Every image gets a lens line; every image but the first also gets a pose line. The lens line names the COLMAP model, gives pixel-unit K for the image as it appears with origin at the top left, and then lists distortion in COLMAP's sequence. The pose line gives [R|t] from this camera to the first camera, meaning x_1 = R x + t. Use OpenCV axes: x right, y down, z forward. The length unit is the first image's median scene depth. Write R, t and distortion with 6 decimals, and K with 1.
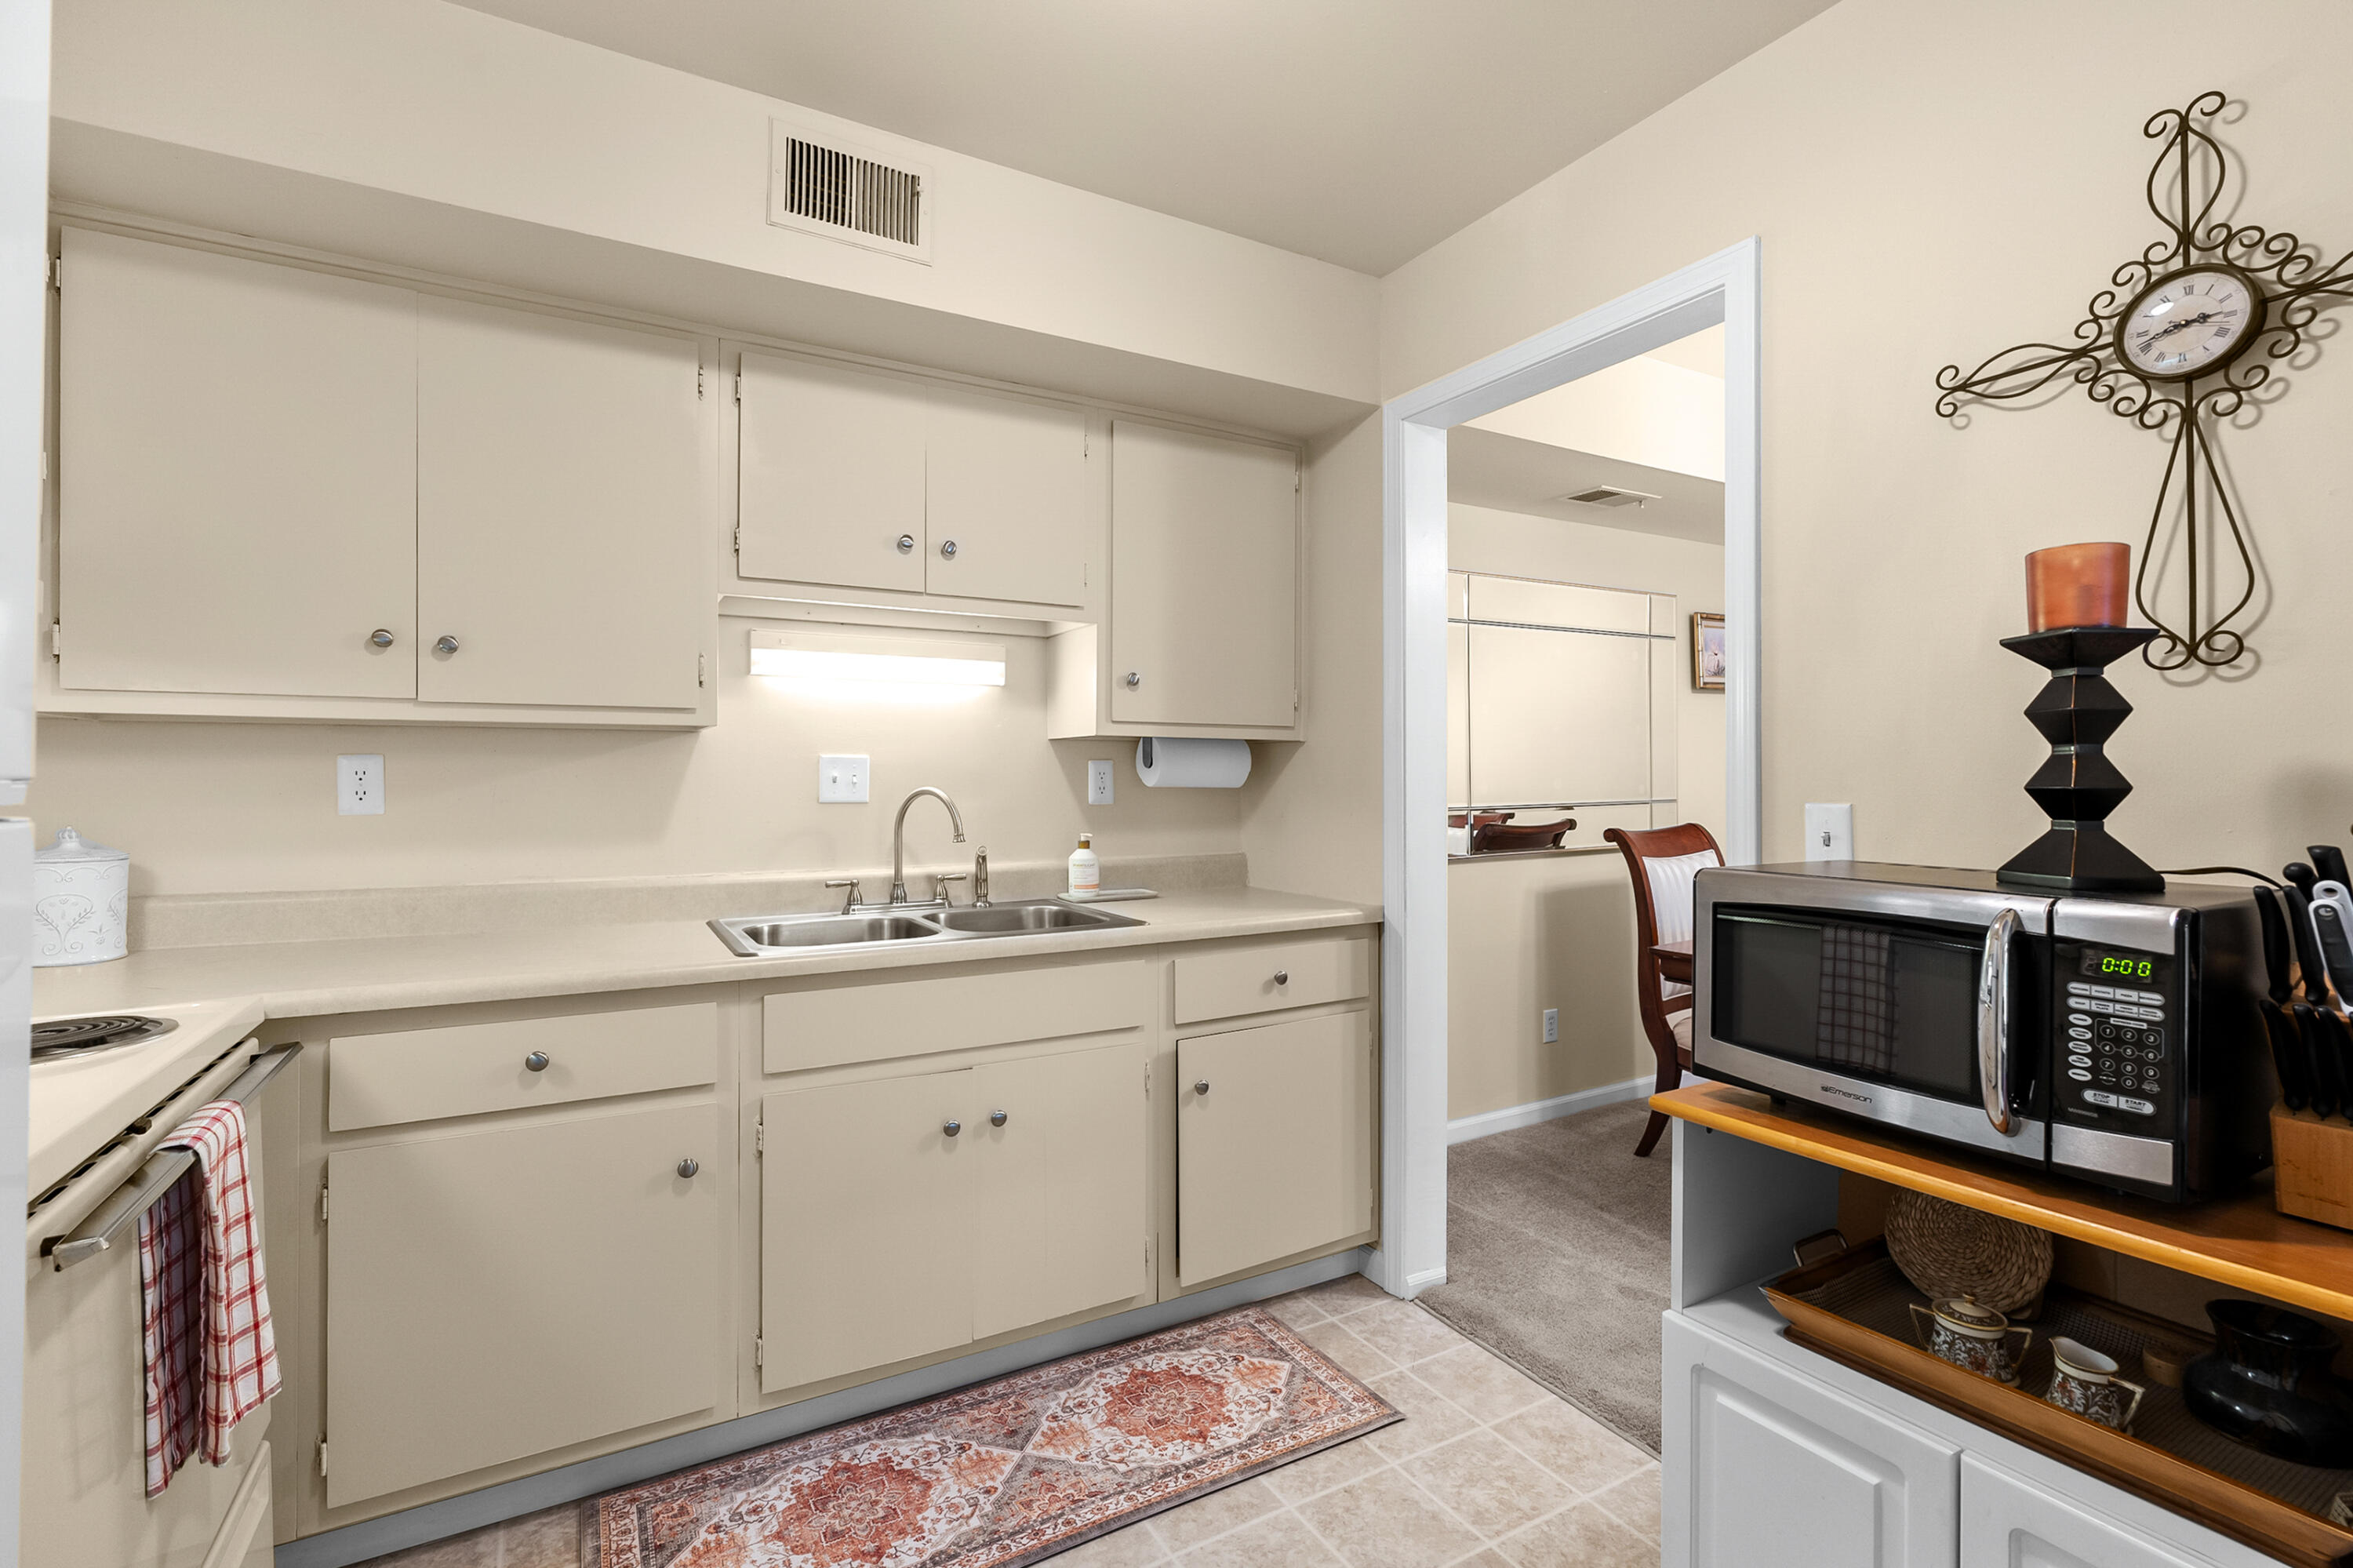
lens RADIAL K [[1065.9, 0, 1171.0], [0, 1065.9, 773.7], [0, 0, 1]] dist [-0.006135, 0.002276]
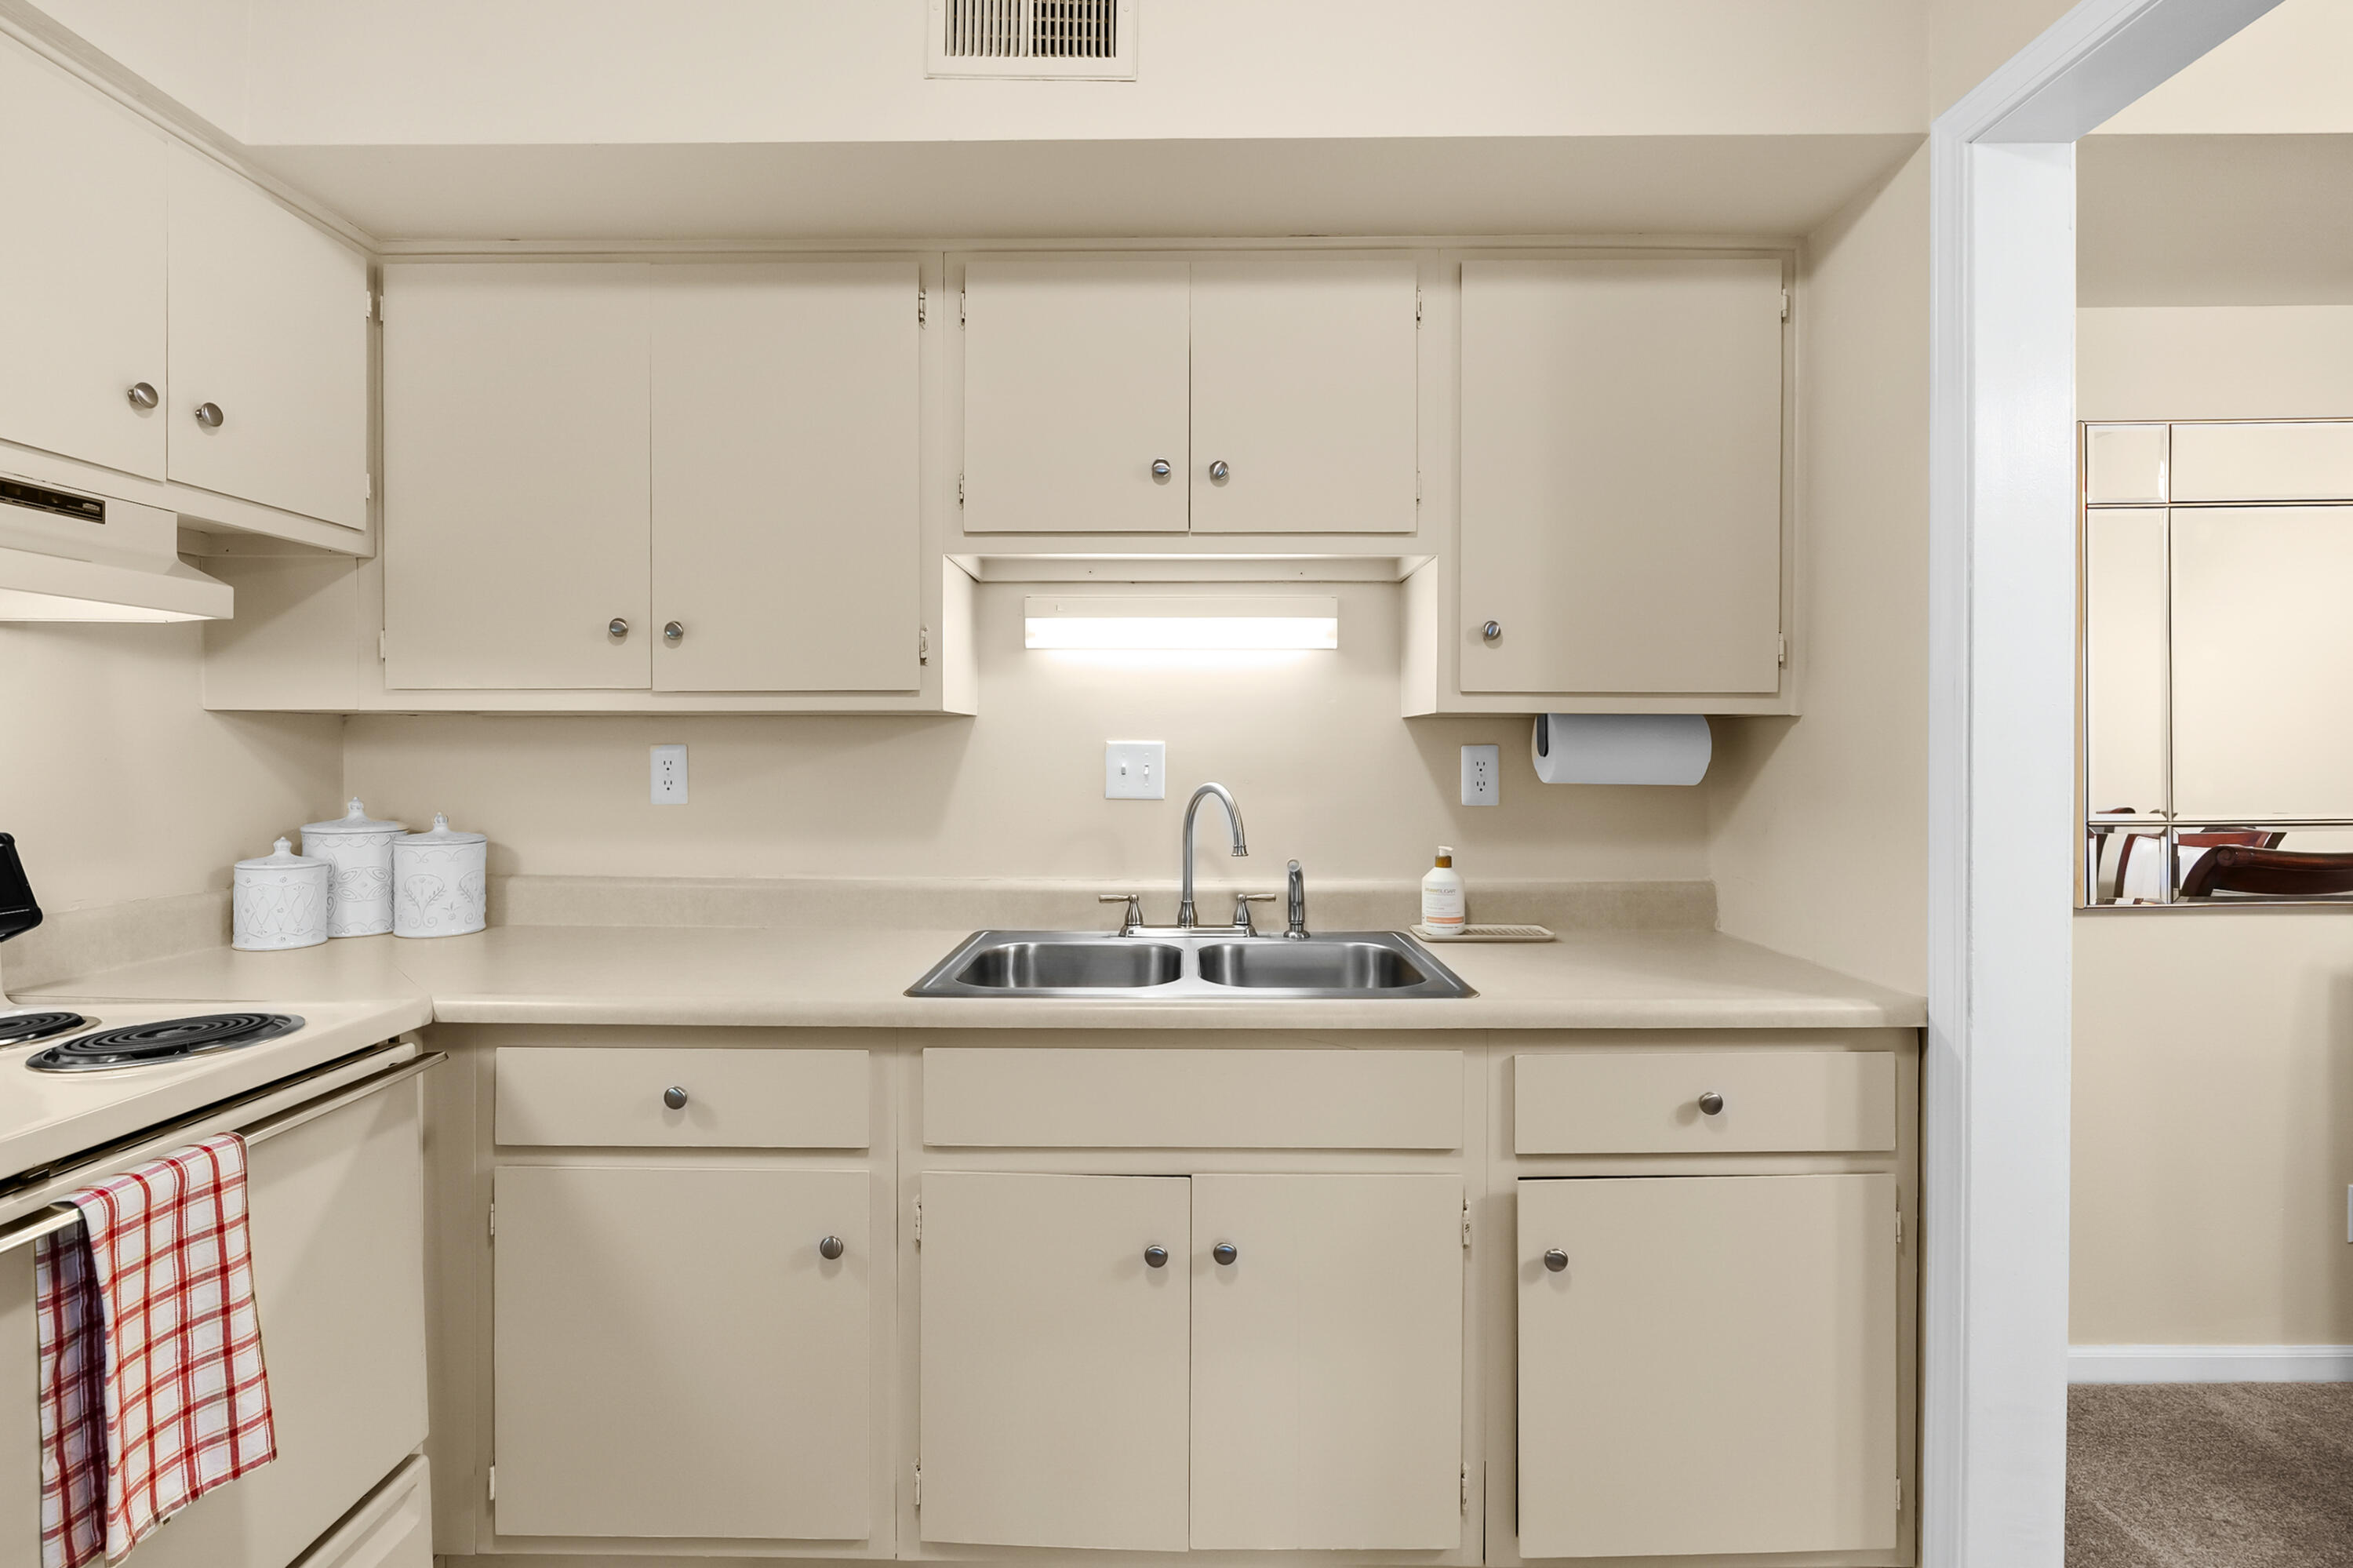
lens RADIAL K [[1065.9, 0, 1179.8], [0, 1065.9, 755.8], [0, 0, 1]] dist [-0.006135, 0.002276]
pose [[0.865488, 0.005500, -0.500900, 0.143392], [-0.000306, 0.999945, 0.010451, -0.015299], [0.500930, -0.008892, 0.865442, 0.313670]]
